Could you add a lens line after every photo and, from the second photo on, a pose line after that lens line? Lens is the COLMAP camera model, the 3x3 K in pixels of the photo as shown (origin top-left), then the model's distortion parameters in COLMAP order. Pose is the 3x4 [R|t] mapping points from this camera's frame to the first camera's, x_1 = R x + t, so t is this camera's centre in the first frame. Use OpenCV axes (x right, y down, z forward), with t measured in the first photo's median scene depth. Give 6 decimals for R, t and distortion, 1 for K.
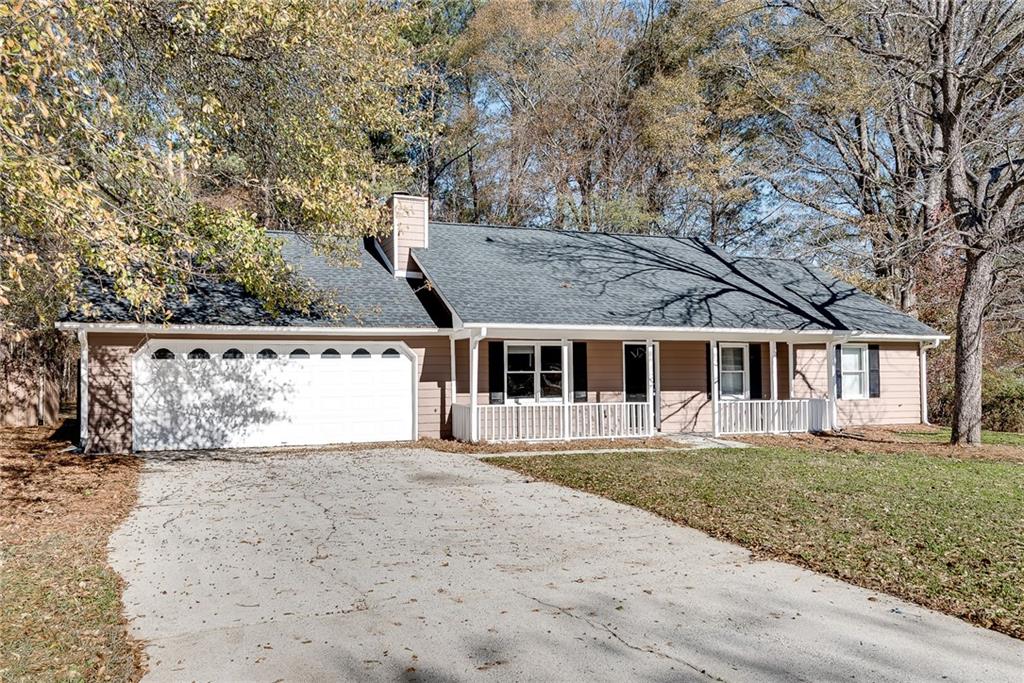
lens RADIAL K [[758.3, 0, 512.0], [0, 758.3, 341.5], [0, 0, 1]] dist [0.000631, 0.001437]
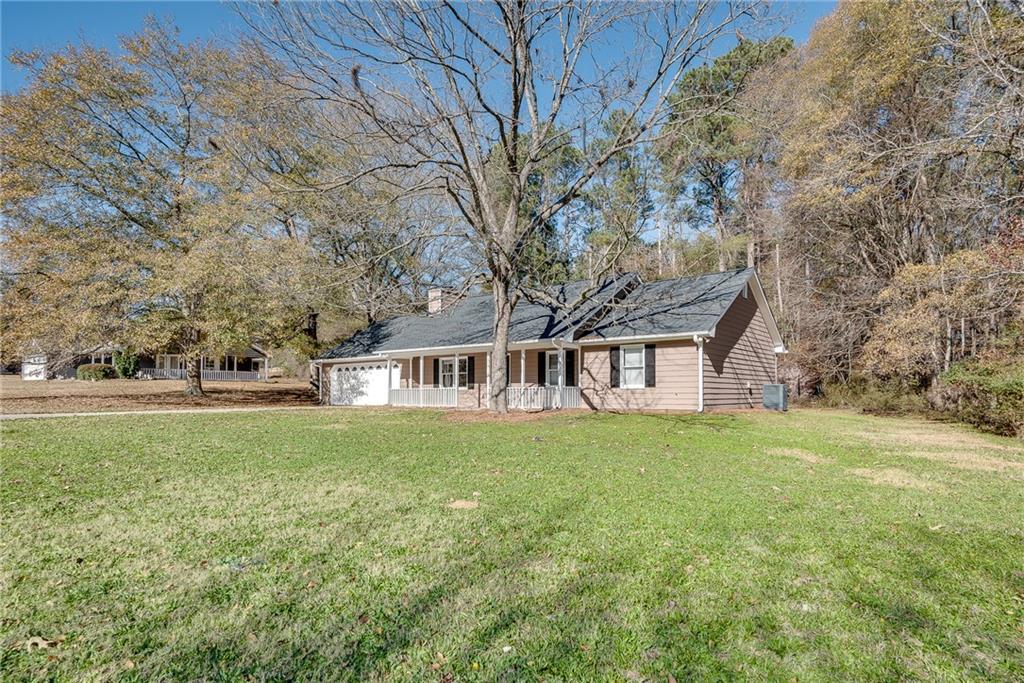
lens RADIAL K [[758.3, 0, 512.0], [0, 758.3, 341.5], [0, 0, 1]] dist [0.000631, 0.001437]
pose [[0.416042, -0.055123, -0.907673, 2.128470], [0.056831, 0.997786, -0.034546, 0.041698], [0.907568, -0.037211, 0.418254, 0.397908]]
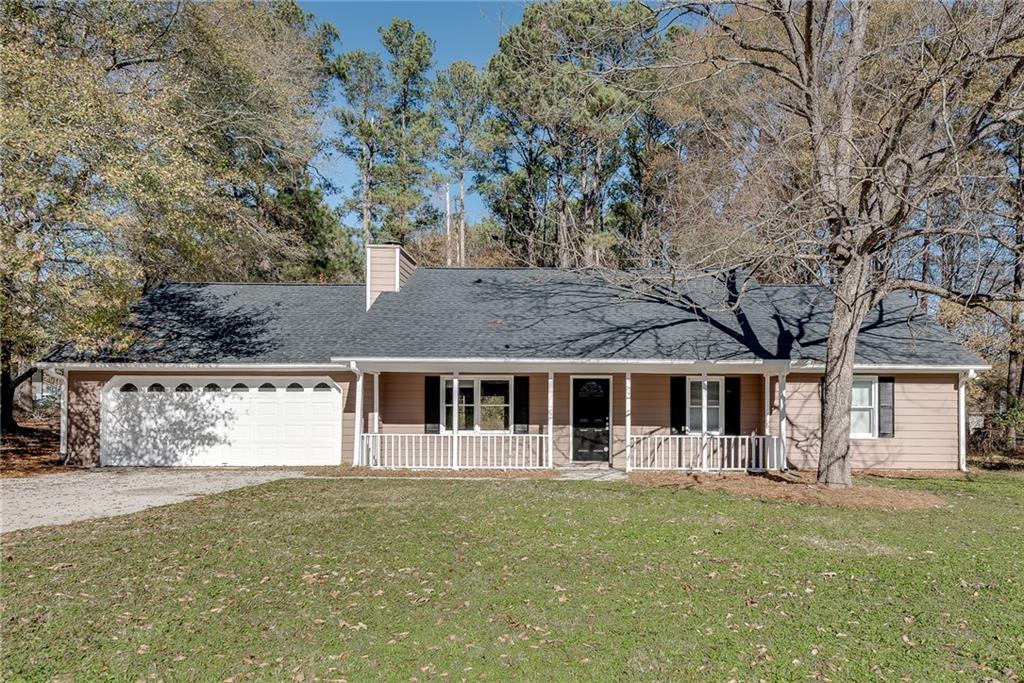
lens RADIAL K [[758.3, 0, 512.0], [0, 758.3, 341.5], [0, 0, 1]] dist [0.000631, 0.001437]
pose [[0.943303, -0.023250, -0.331117, 0.512156], [0.005645, 0.998523, -0.054031, 0.011330], [0.331884, 0.049099, 0.942042, 0.028811]]
